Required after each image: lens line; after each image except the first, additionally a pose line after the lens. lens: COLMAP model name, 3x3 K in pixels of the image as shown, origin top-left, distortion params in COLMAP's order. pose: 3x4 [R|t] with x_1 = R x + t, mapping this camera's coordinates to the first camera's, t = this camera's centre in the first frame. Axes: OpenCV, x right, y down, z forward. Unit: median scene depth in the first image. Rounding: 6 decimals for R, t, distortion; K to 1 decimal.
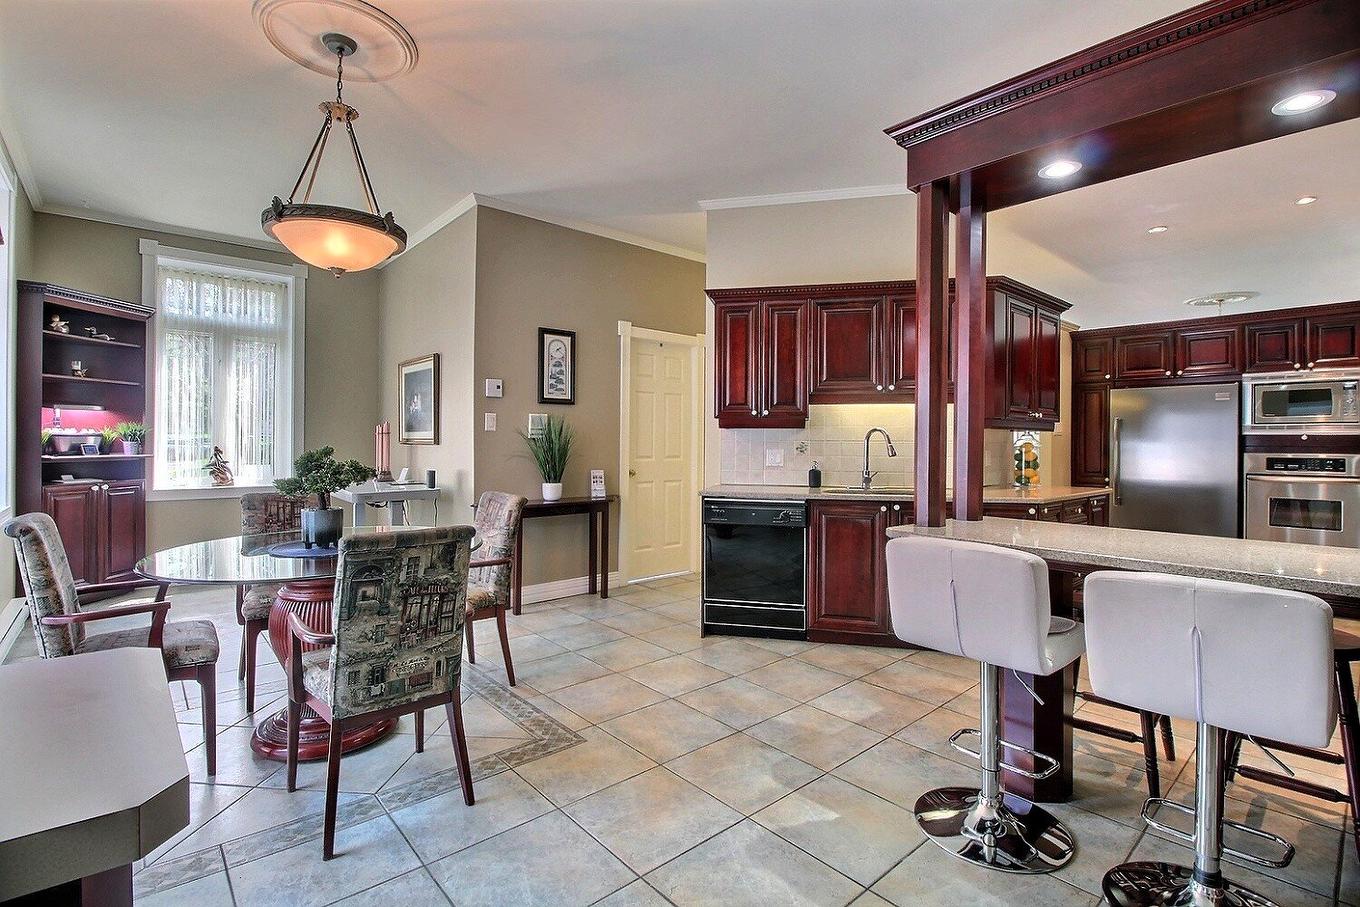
lens RADIAL K [[640.2, 0, 678.6], [0, 640.2, 440.4], [0, 0, 1]] dist [0.011581, -0.019694]
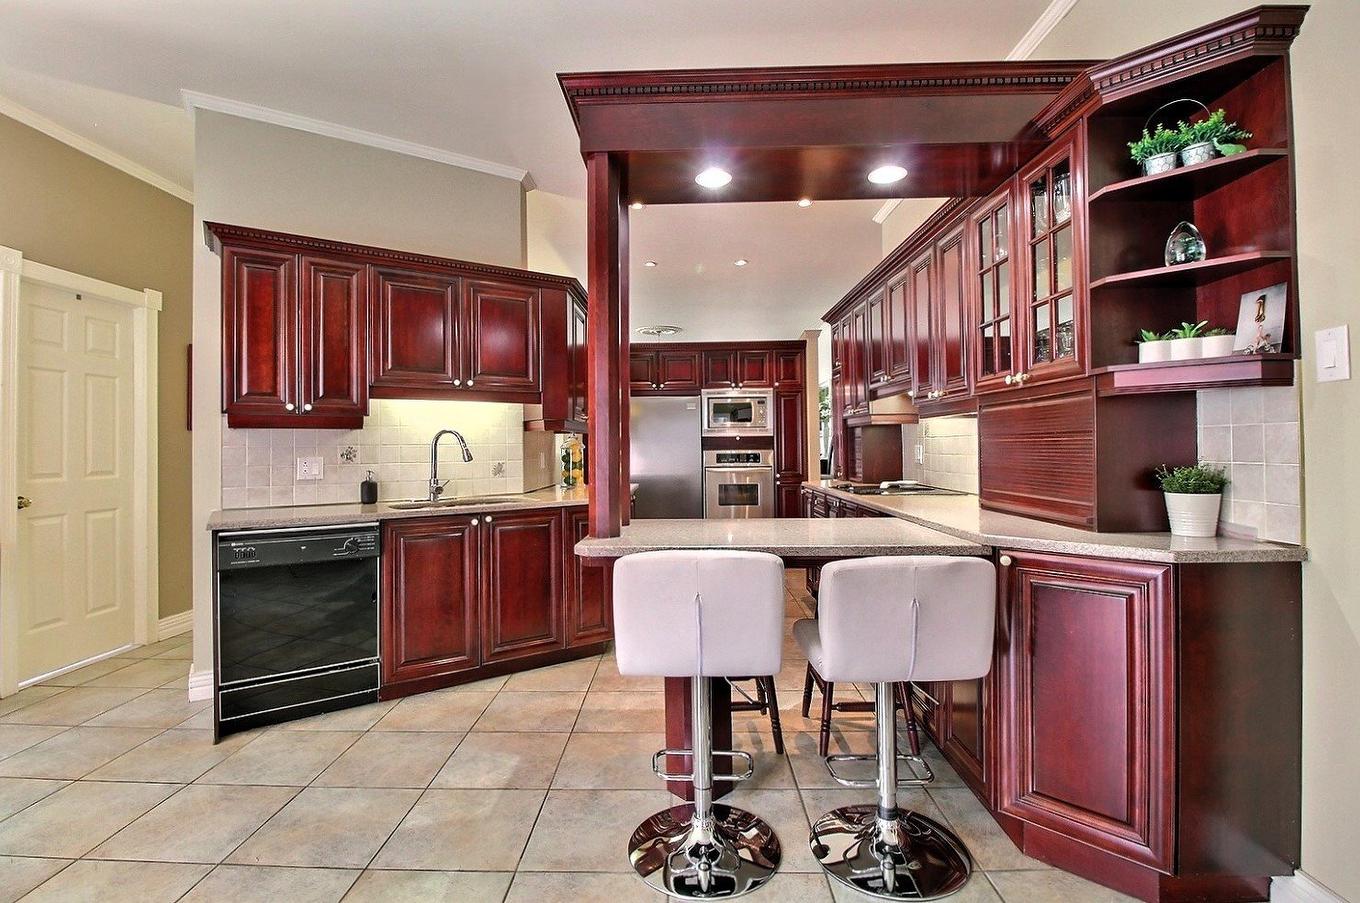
lens RADIAL K [[640.2, 0, 678.6], [0, 640.2, 438.4], [0, 0, 1]] dist [0.011581, -0.019694]
pose [[0.678720, -0.004414, 0.734384, -0.110123], [0.012132, 0.999913, -0.005202, 0.001264], [-0.734297, 0.012440, 0.678715, 0.178810]]
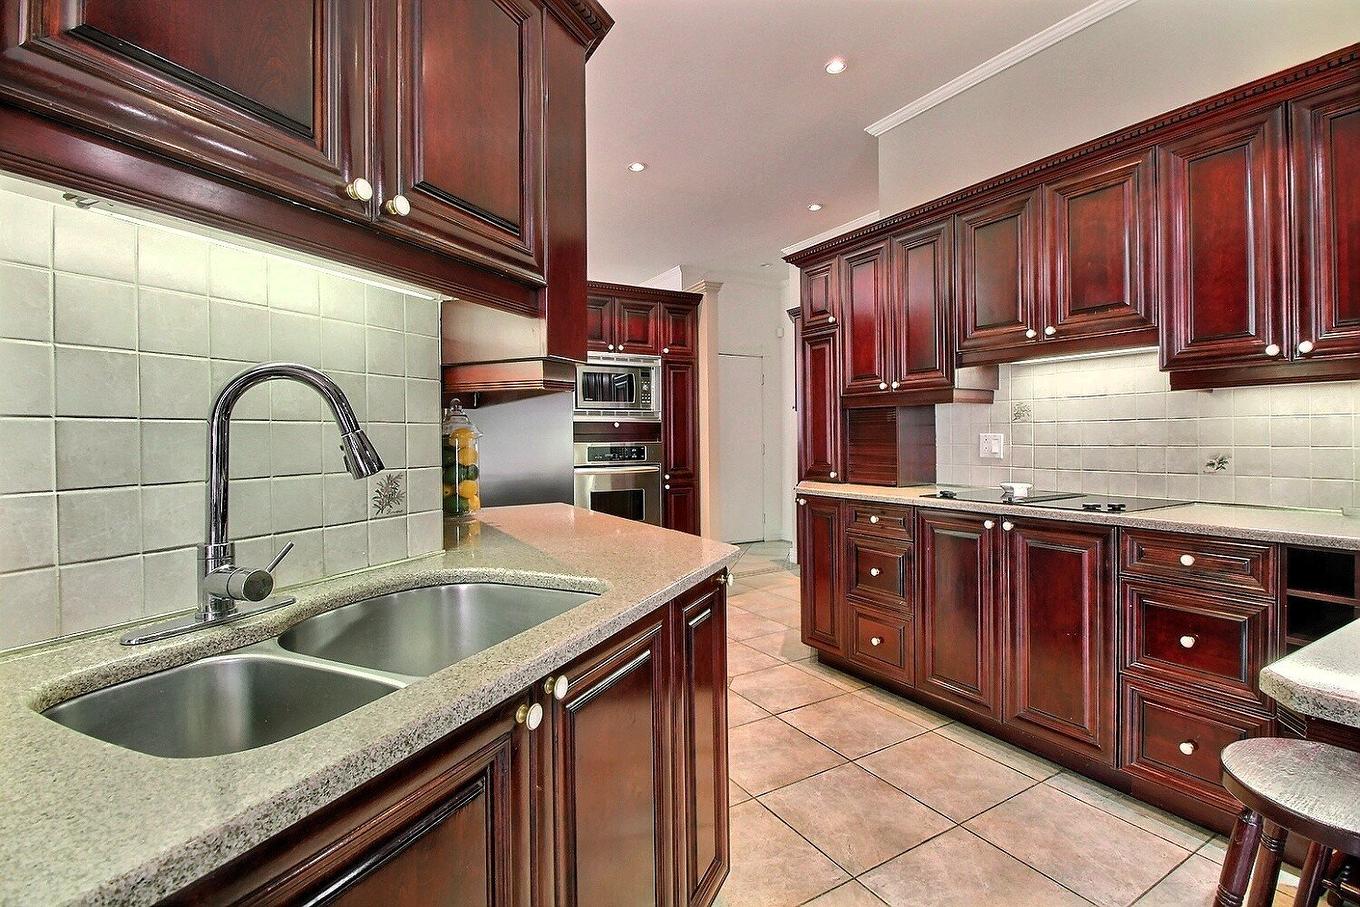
lens RADIAL K [[640.2, 0, 678.6], [0, 640.2, 440.4], [0, 0, 1]] dist [0.011581, -0.019694]
pose [[0.180569, -0.014716, 0.983452, 0.078136], [0.009992, 0.999864, 0.013127, 0.007246], [-0.983512, 0.007456, 0.180691, 0.793631]]
